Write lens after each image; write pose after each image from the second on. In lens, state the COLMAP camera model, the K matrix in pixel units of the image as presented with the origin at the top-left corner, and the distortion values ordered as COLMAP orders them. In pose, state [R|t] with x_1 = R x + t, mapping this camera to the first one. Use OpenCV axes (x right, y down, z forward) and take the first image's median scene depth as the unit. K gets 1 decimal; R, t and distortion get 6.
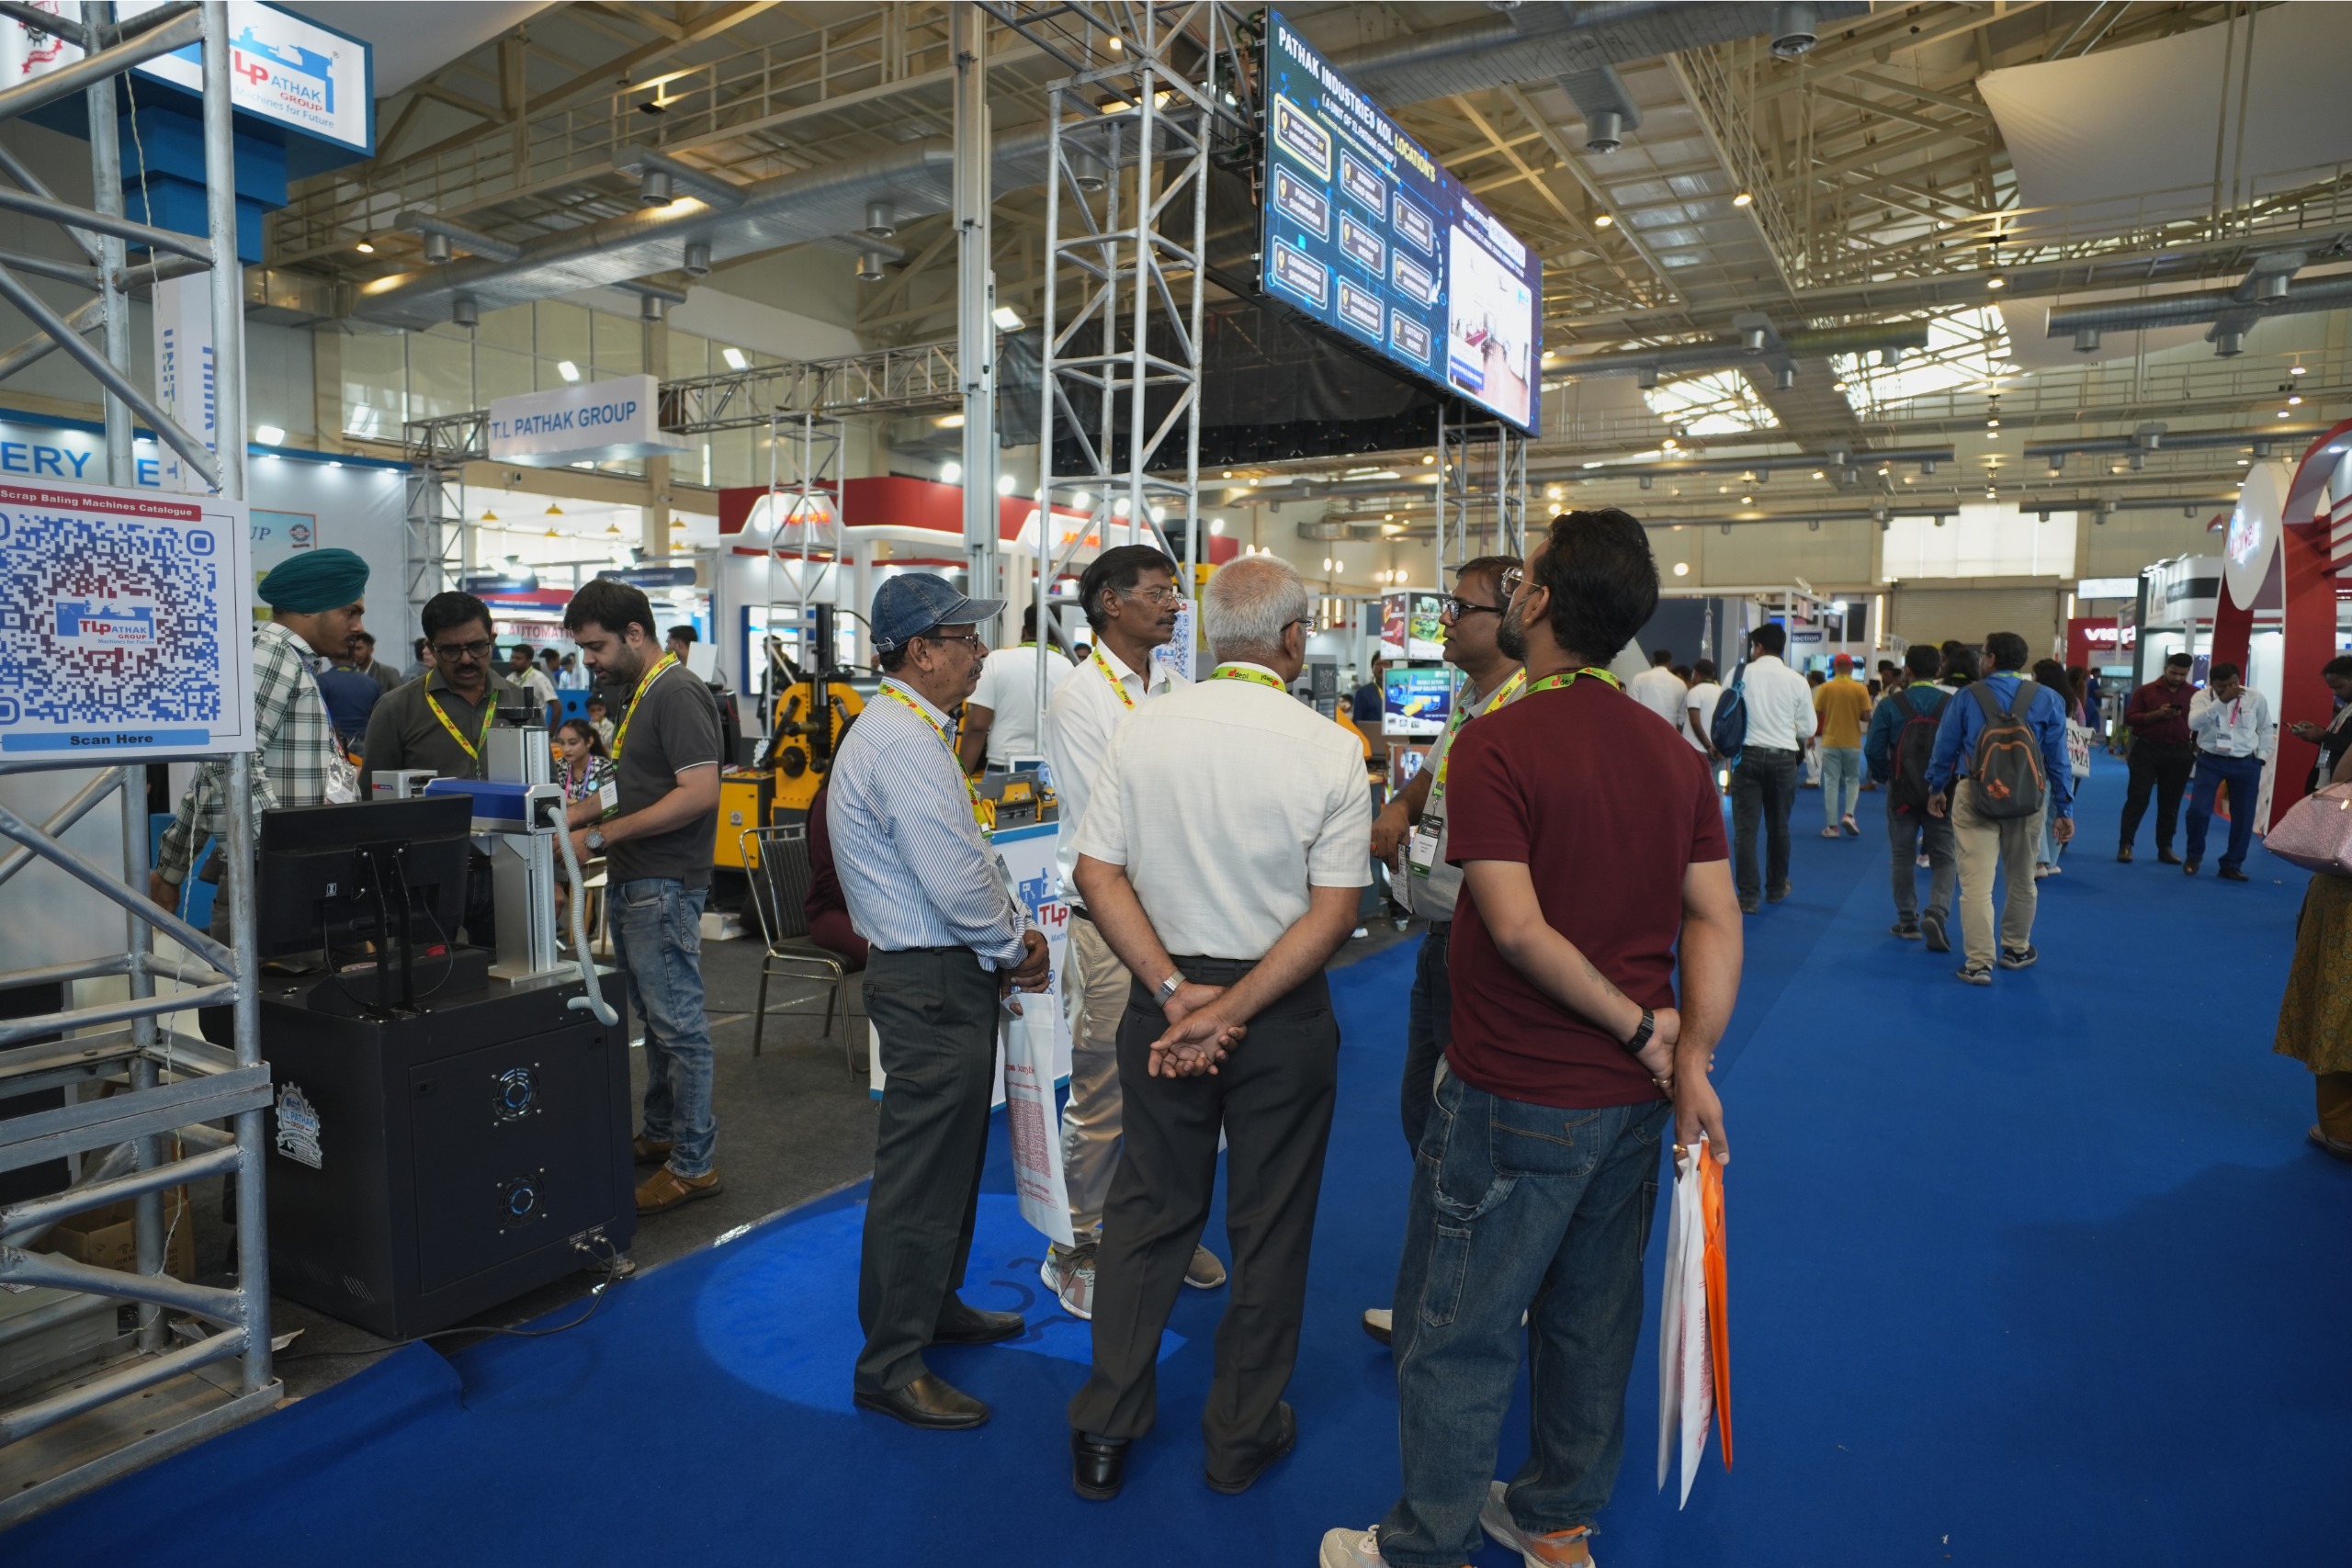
lens RADIAL K [[1379.7, 0, 1166.2], [0, 1379.7, 779.9], [0, 0, 1]] dist [-0.037753, 0.026455]
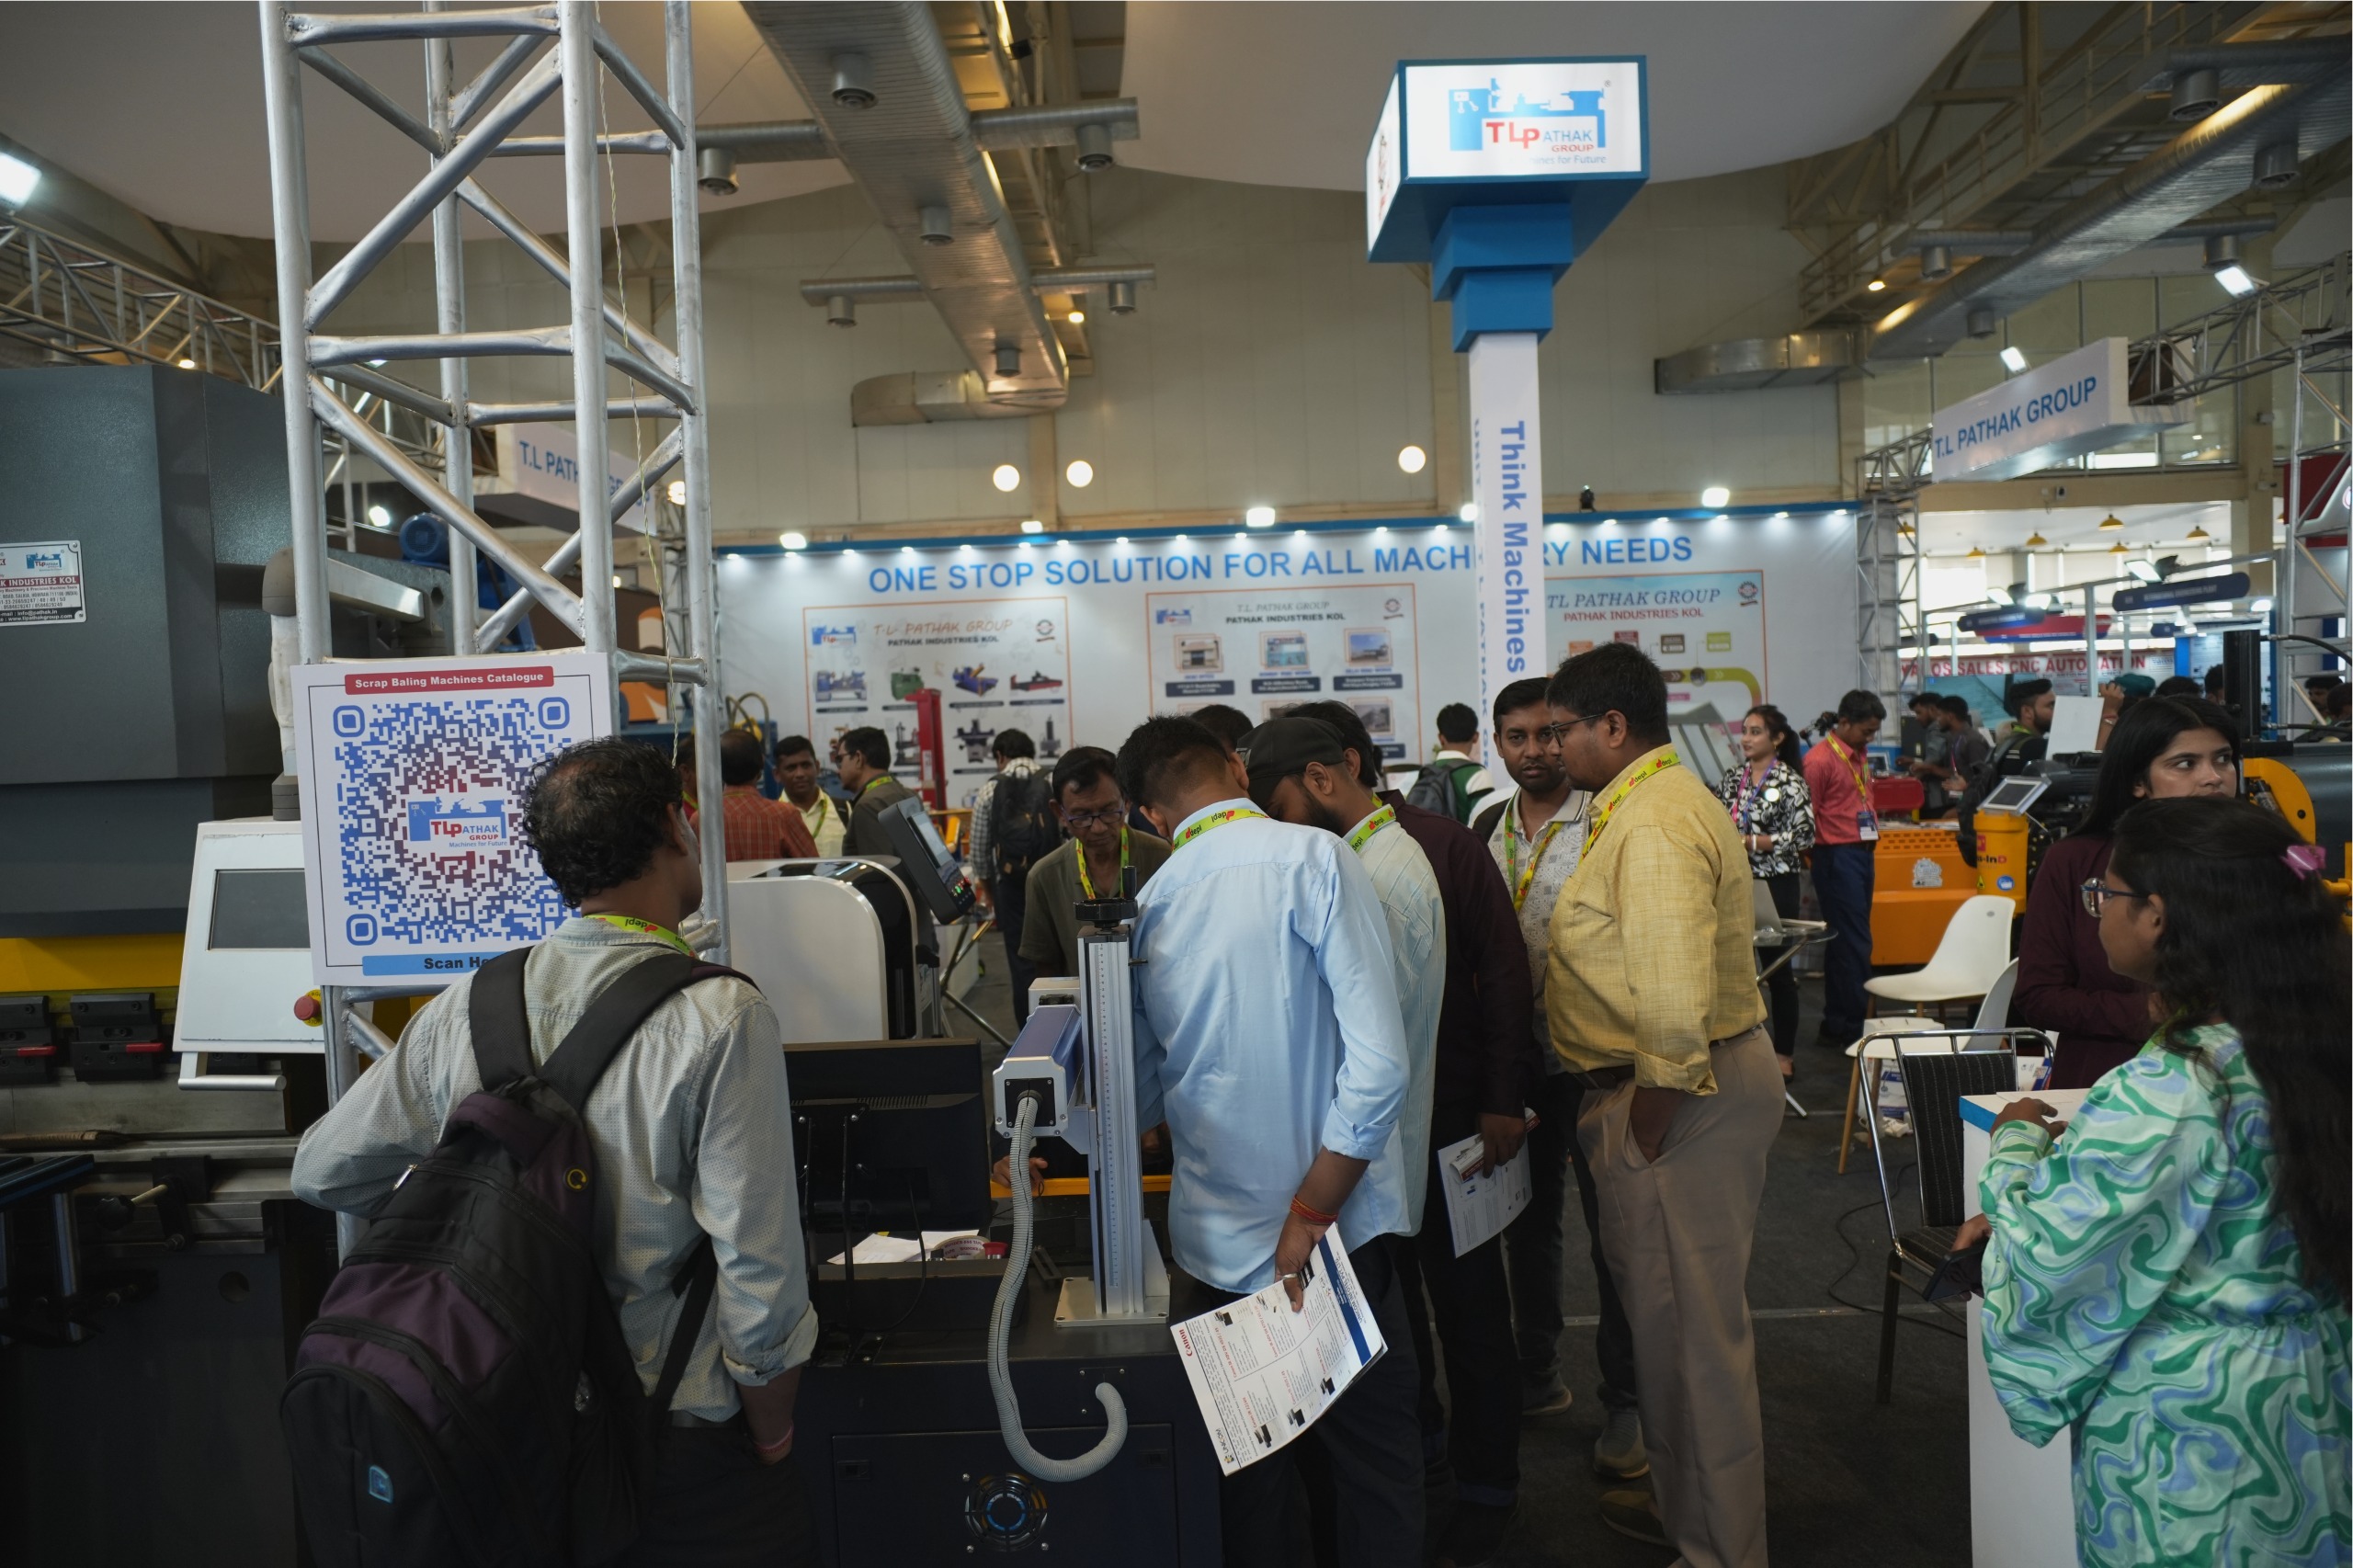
lens RADIAL K [[1380.4, 0, 1173.0], [0, 1380.4, 785.6], [0, 0, 1]] dist [-0.037753, 0.026455]
pose [[0.494923, 0.005568, -0.868919, 0.157154], [-0.024304, 0.999677, -0.007437, -0.139446], [0.868597, 0.024799, 0.494898, 0.946792]]
